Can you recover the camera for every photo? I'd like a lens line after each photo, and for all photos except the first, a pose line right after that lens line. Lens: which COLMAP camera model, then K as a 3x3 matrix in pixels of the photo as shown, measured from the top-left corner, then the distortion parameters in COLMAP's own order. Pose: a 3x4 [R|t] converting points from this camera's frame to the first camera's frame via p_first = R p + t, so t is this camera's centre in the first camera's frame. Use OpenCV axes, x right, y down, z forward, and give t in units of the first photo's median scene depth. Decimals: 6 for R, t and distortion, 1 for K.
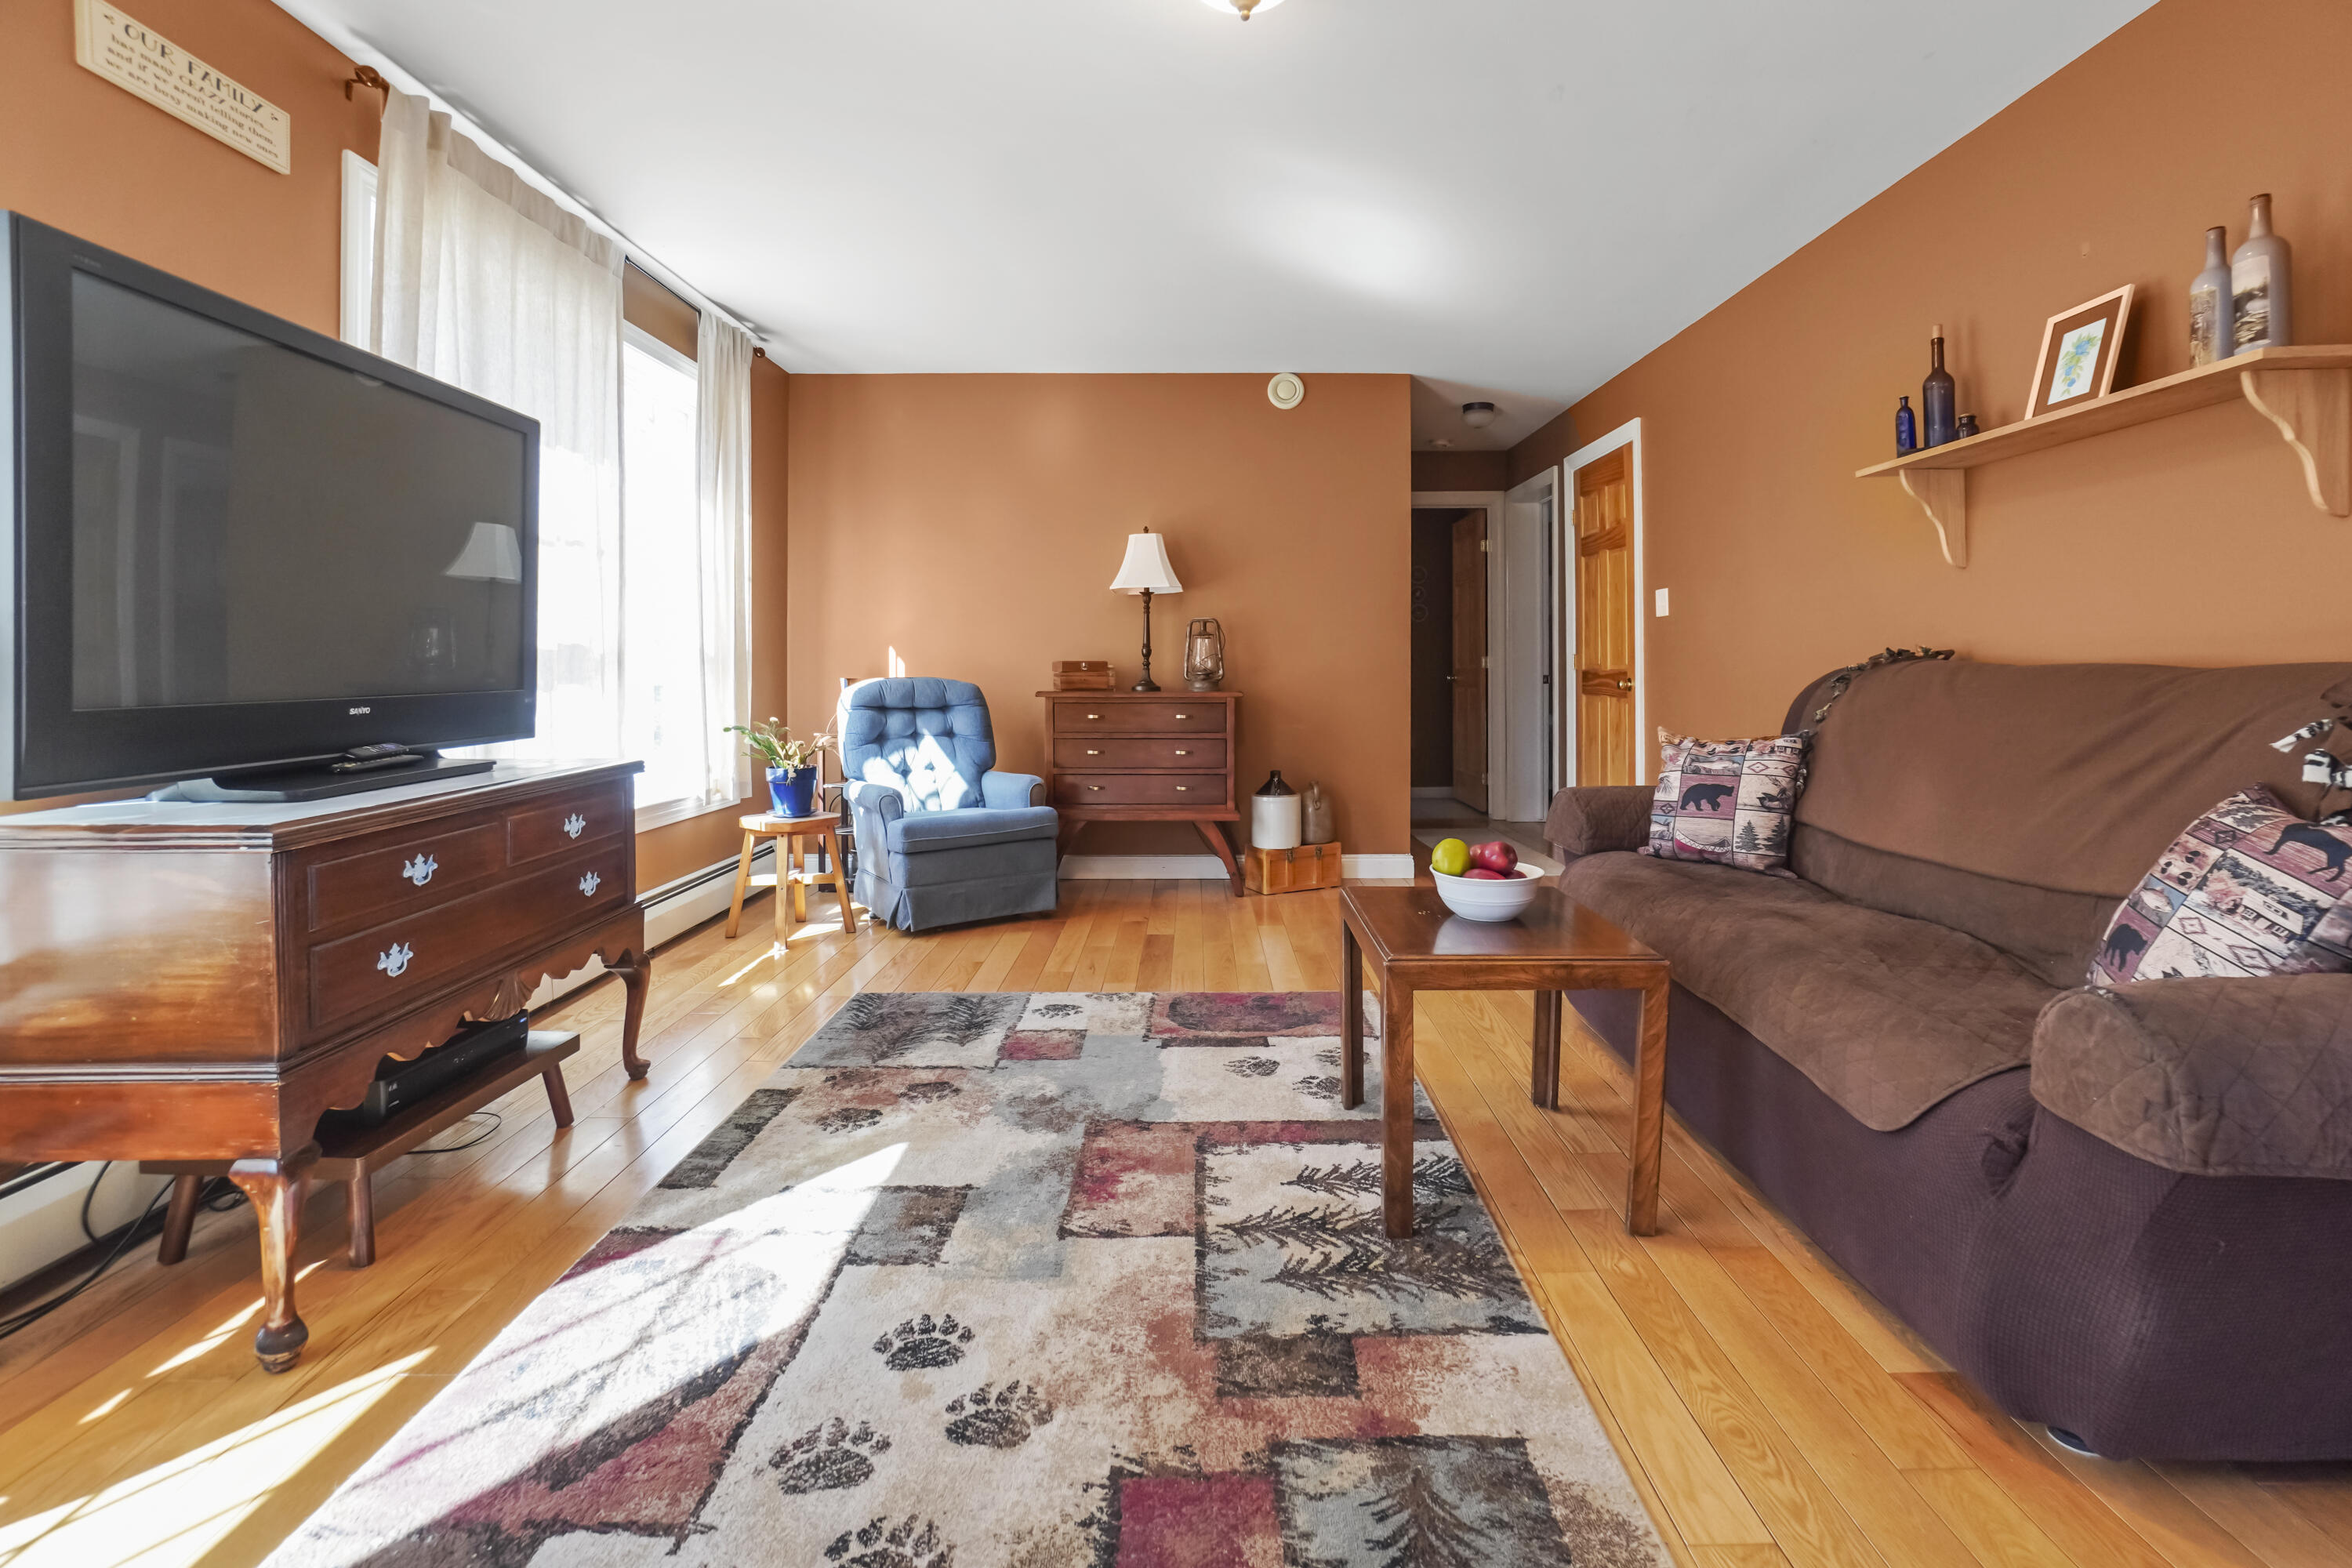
lens RADIAL K [[1086.8, 0, 1185.9], [0, 1086.8, 672.8], [0, 0, 1]] dist [-0.052357, 0.026391]
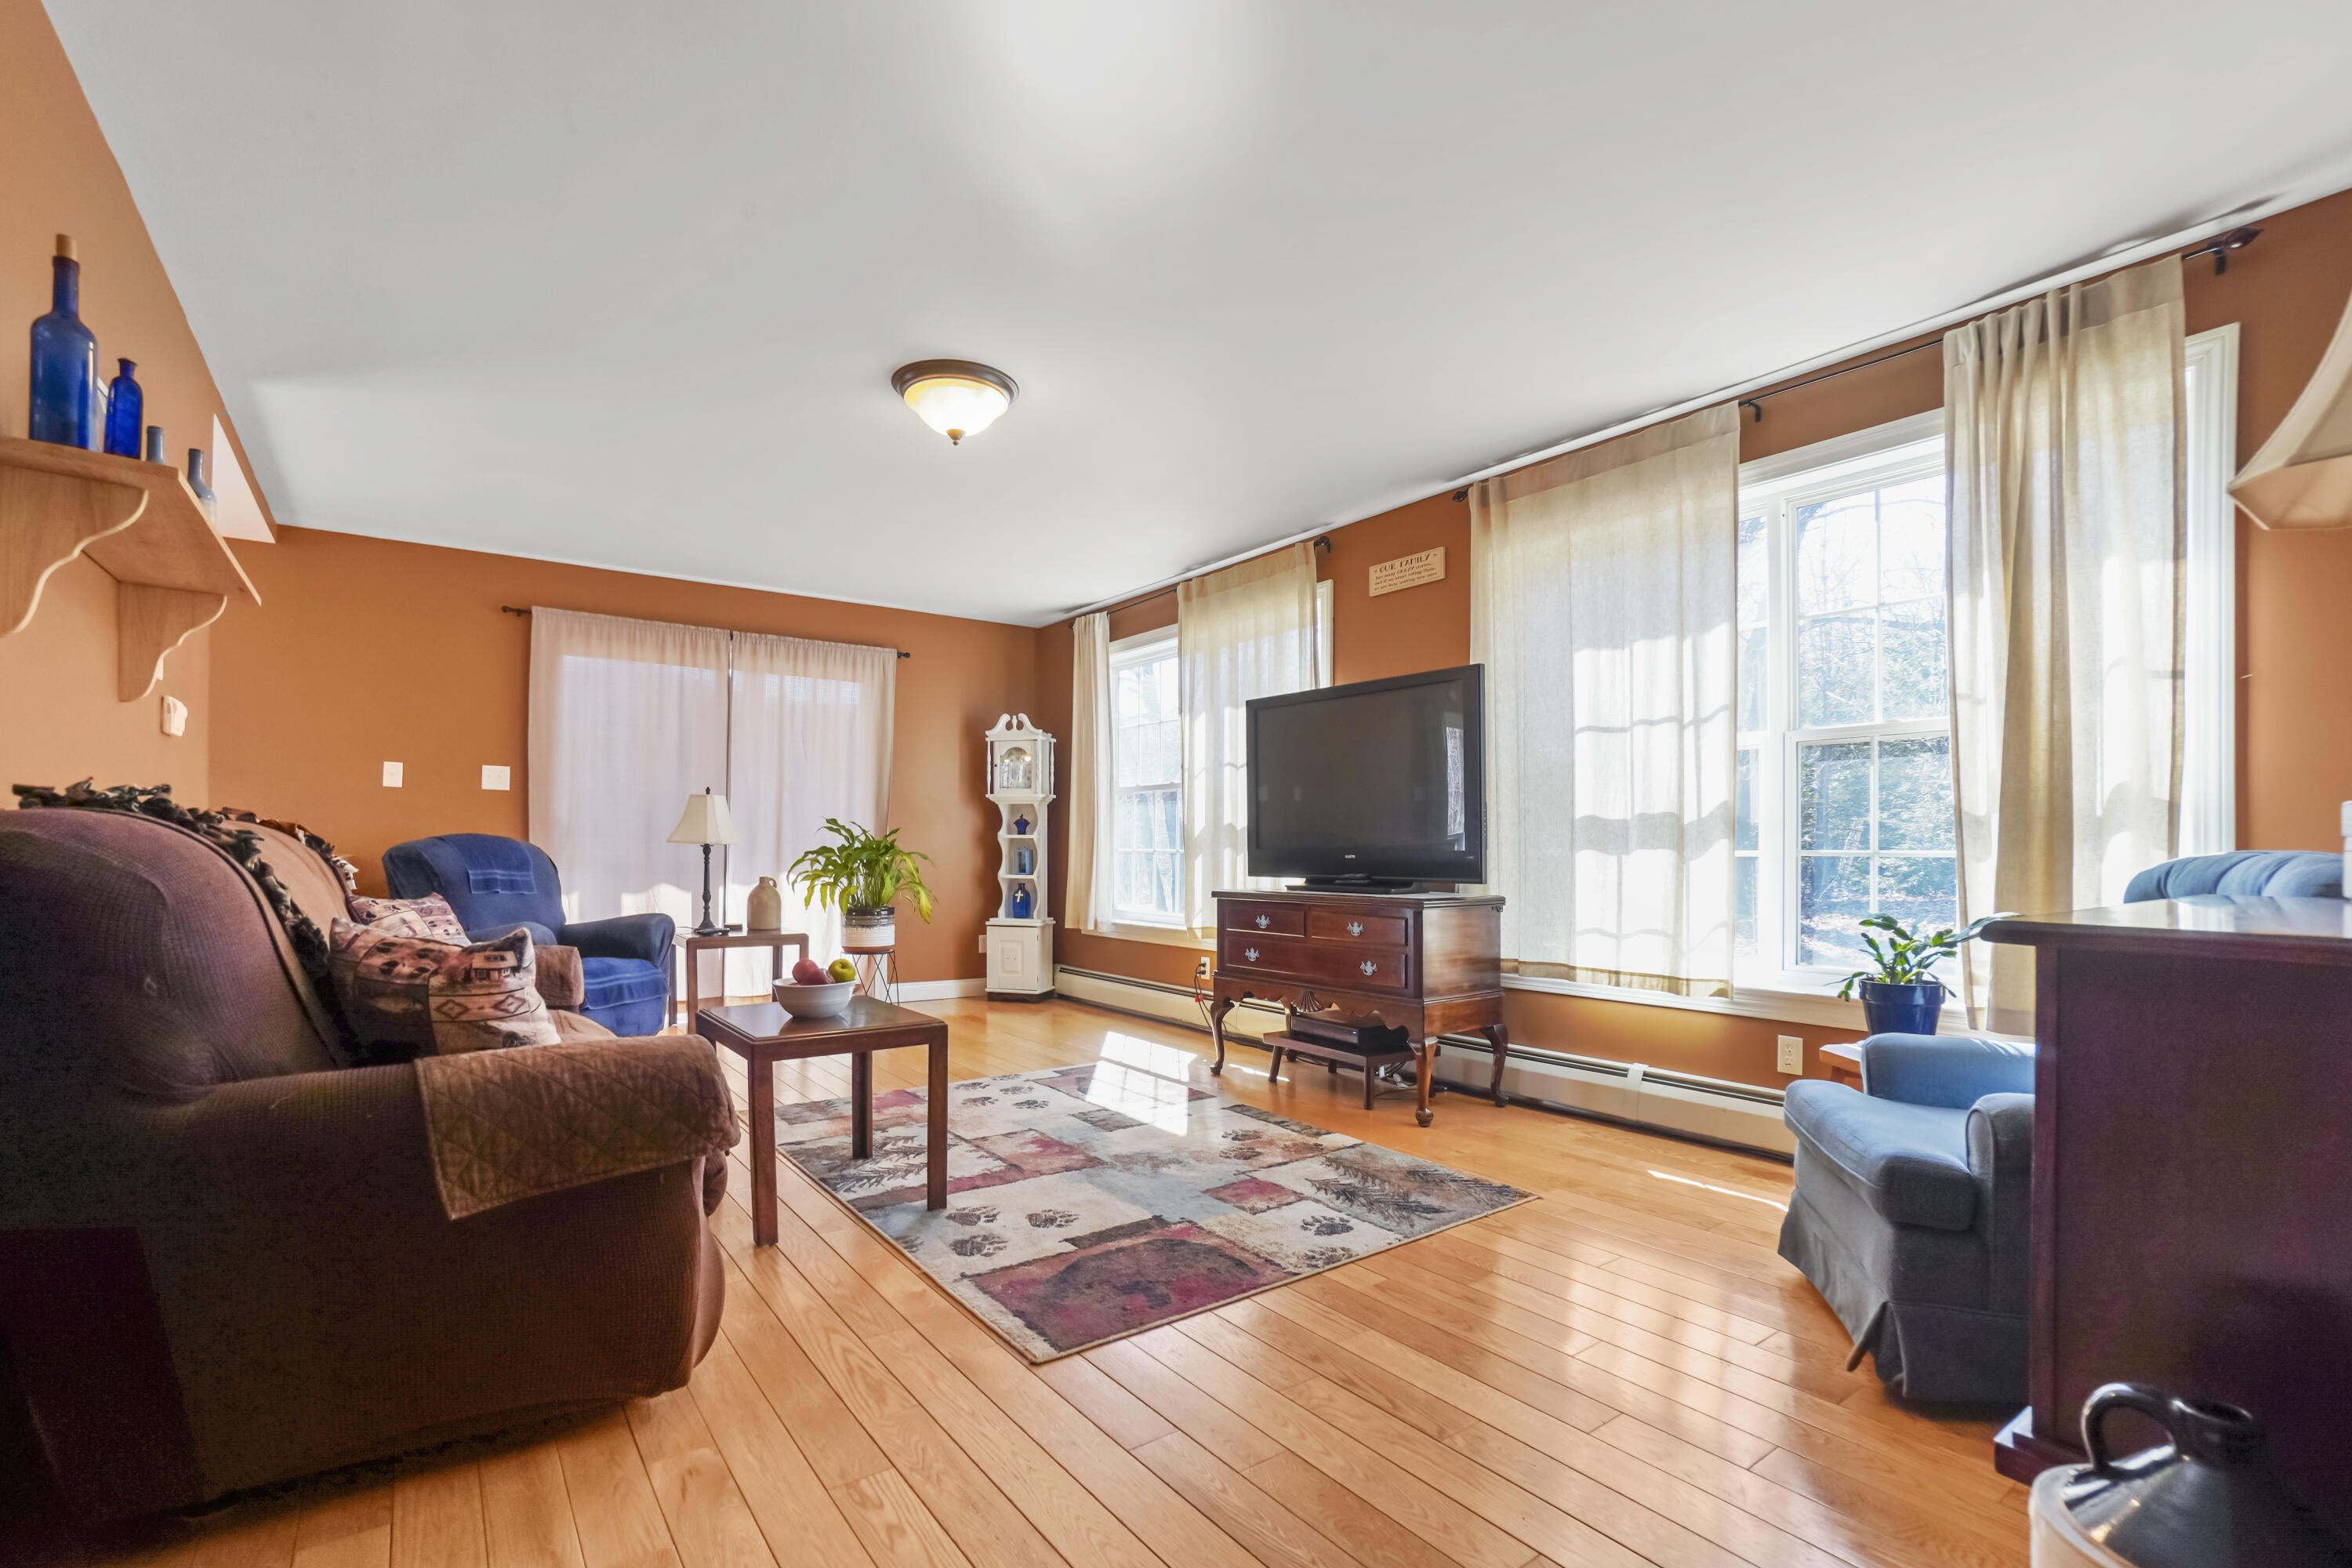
lens RADIAL K [[1074.1, 0, 1167.1], [0, 1074.1, 837.8], [0, 0, 1]] dist [-0.001401, -0.000082]
pose [[-0.805214, -0.002626, -0.592978, 0.756773], [-0.005574, 0.999980, 0.003141, -0.005019], [0.592958, 0.005835, -0.805212, 2.448031]]
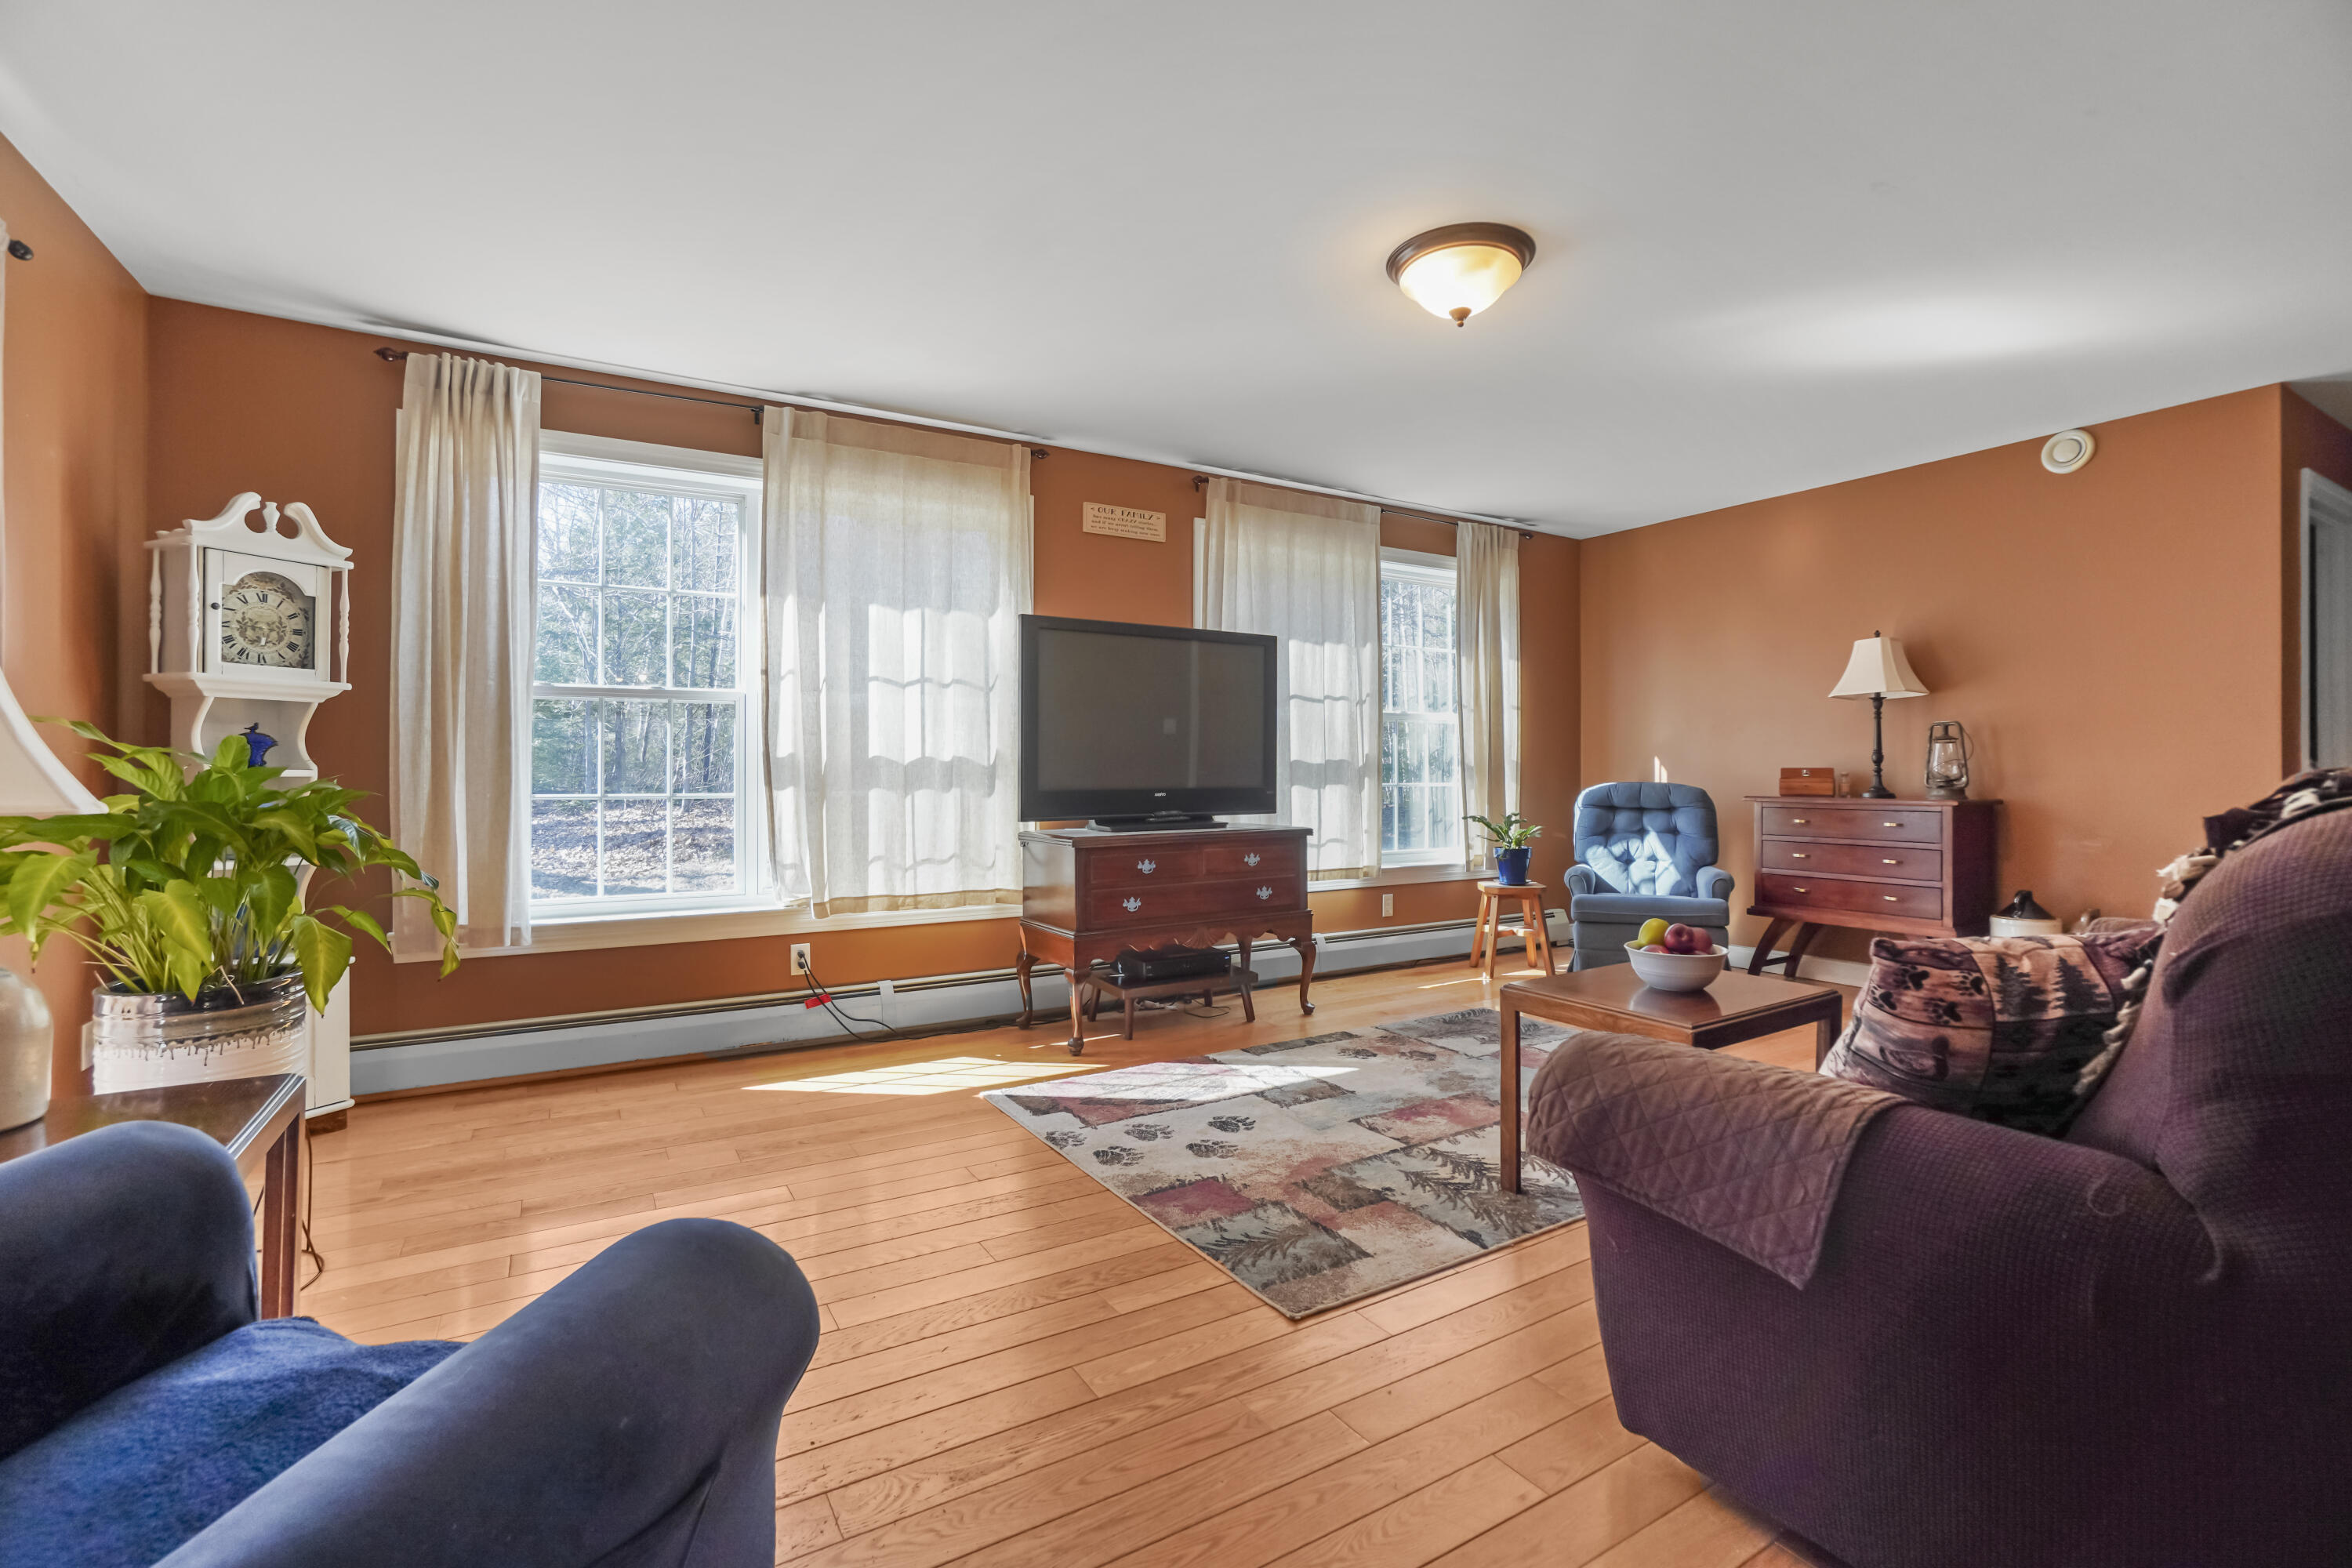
lens RADIAL K [[1023.7, 0, 1188.8], [0, 1023.7, 768.7], [0, 0, 1]] dist [-0.001497, -0.000193]
pose [[0.525566, -0.004252, -0.850742, 0.990092], [-0.003862, 0.999965, -0.007383, -0.001344], [0.850744, 0.007166, 0.525531, -0.035411]]
